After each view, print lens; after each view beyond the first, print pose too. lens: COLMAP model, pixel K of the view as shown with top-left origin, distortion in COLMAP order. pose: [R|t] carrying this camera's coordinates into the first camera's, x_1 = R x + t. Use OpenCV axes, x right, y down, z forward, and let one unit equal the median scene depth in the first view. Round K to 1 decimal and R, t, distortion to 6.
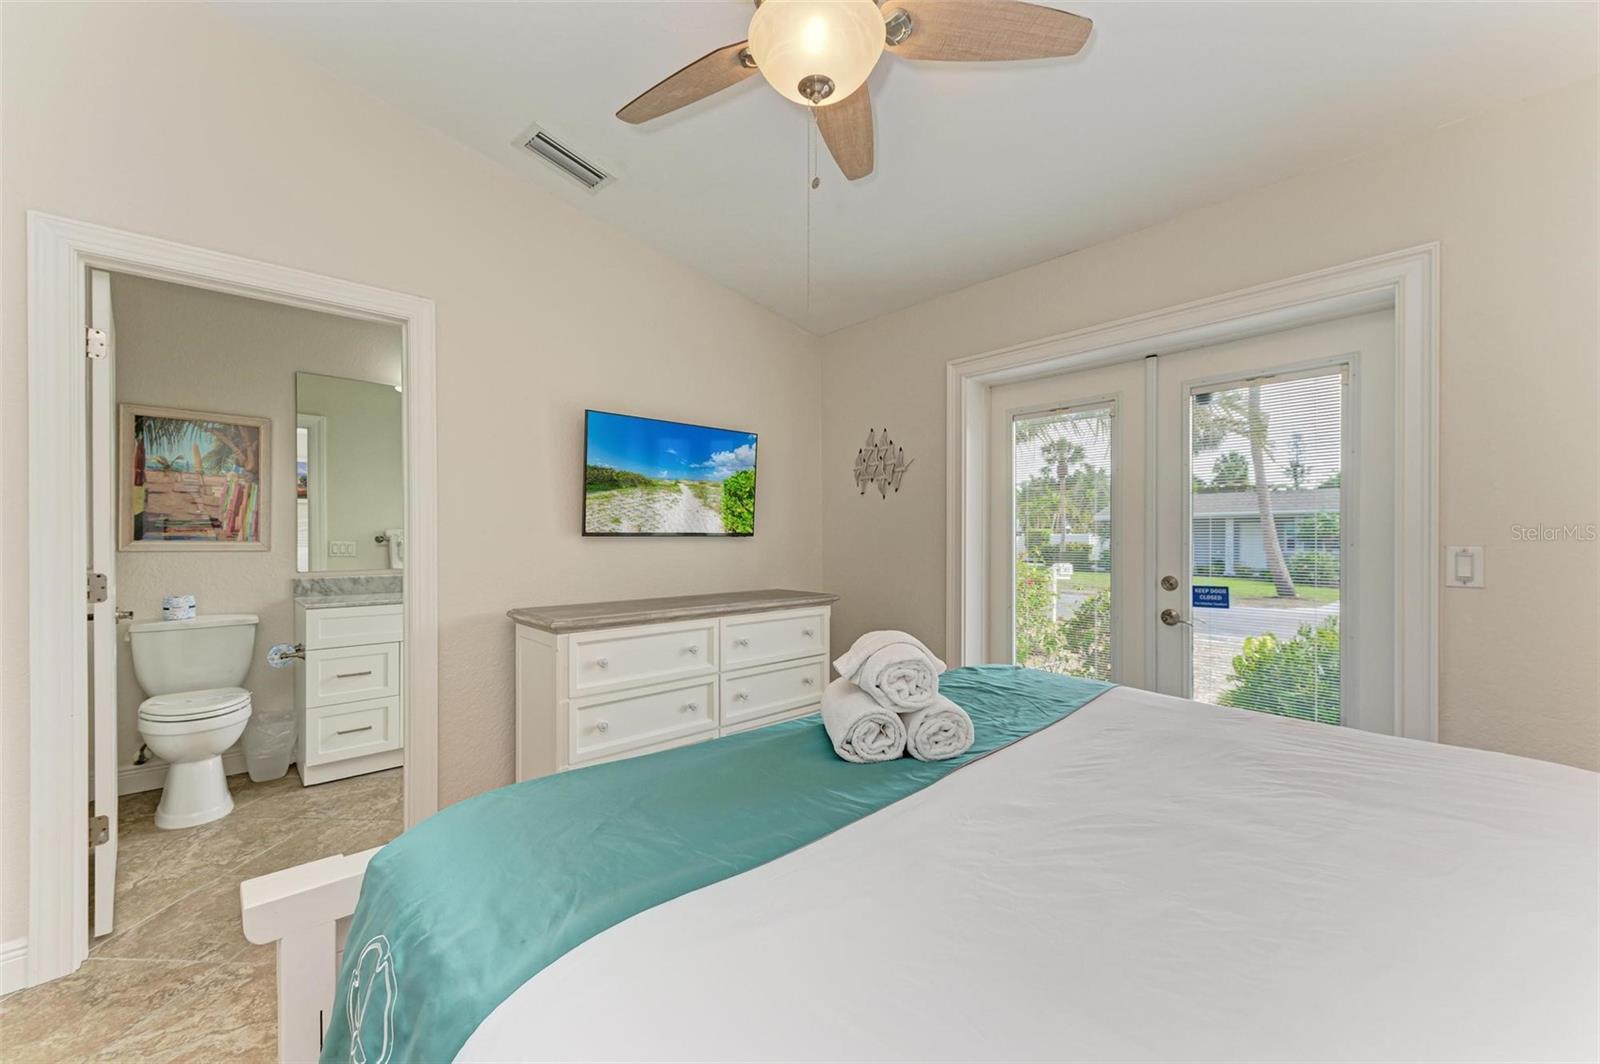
lens RADIAL K [[641.7, 0, 803.5], [0, 641.7, 523.0], [0, 0, 1]] dist [-0.000279, -0.000137]
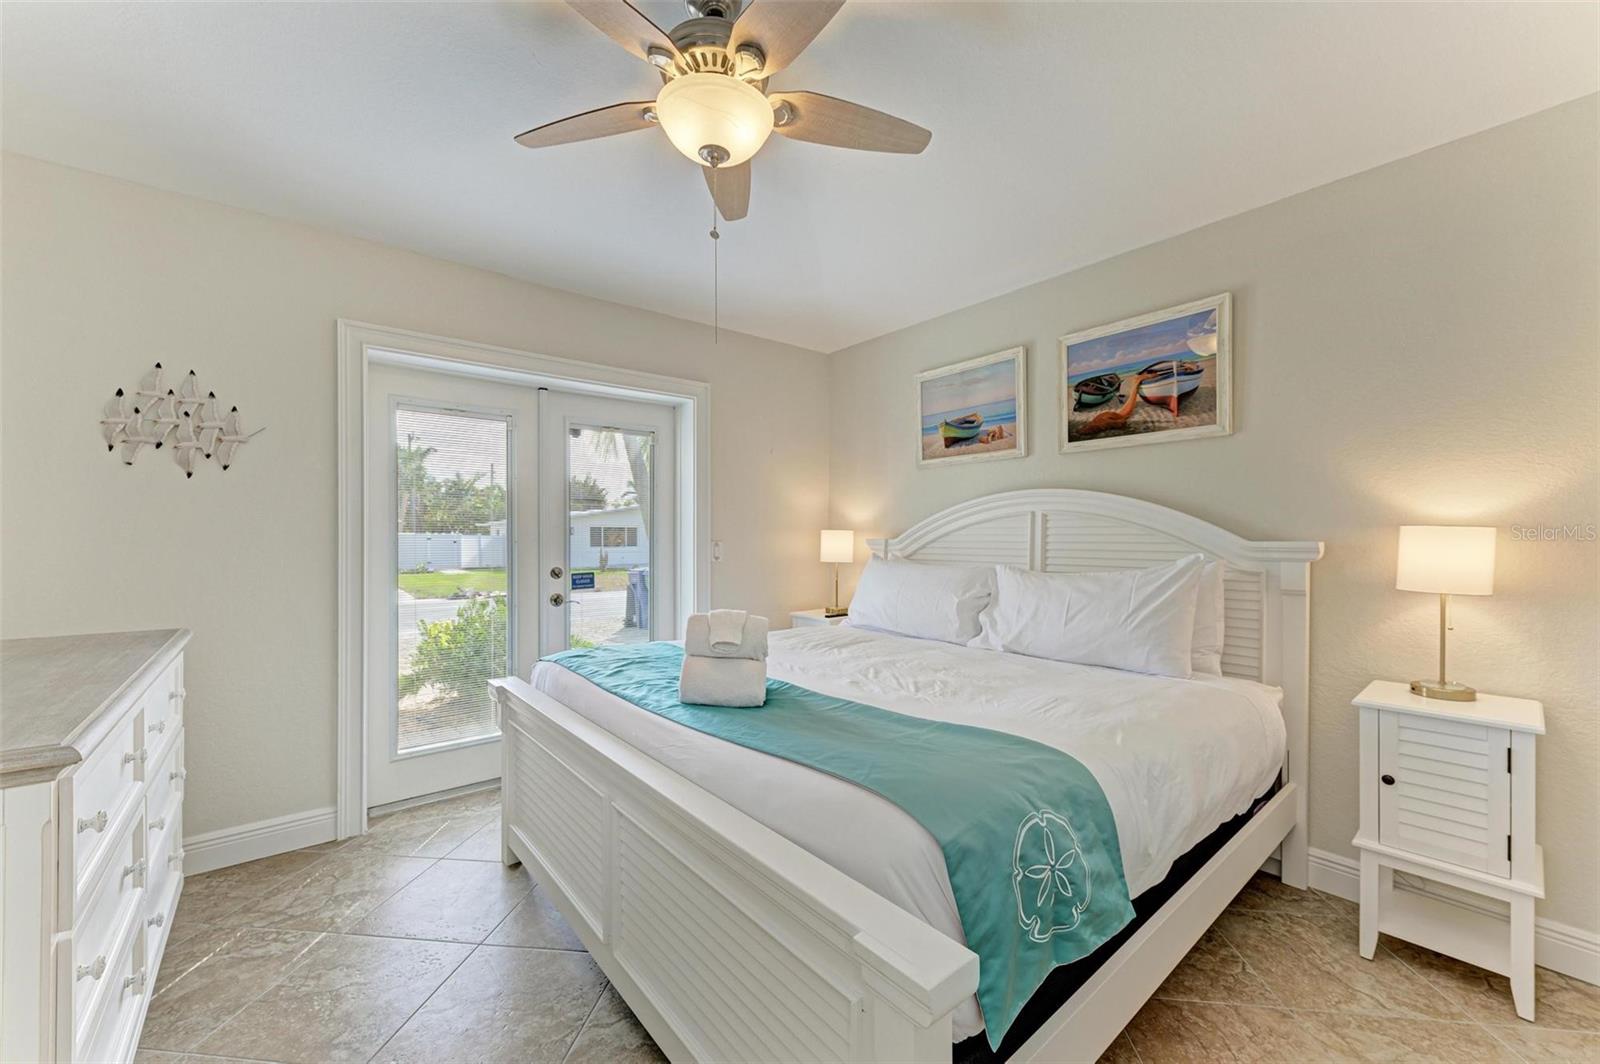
lens RADIAL K [[625.8, 0, 810.6], [0, 625.8, 535.6], [0, 0, 1]] dist [-0.000312, -0.000091]
pose [[0.045583, 0.003441, 0.998955, -0.640904], [-0.023667, 0.999717, -0.002363, 0.010977], [-0.998680, -0.023535, 0.045651, 0.446647]]
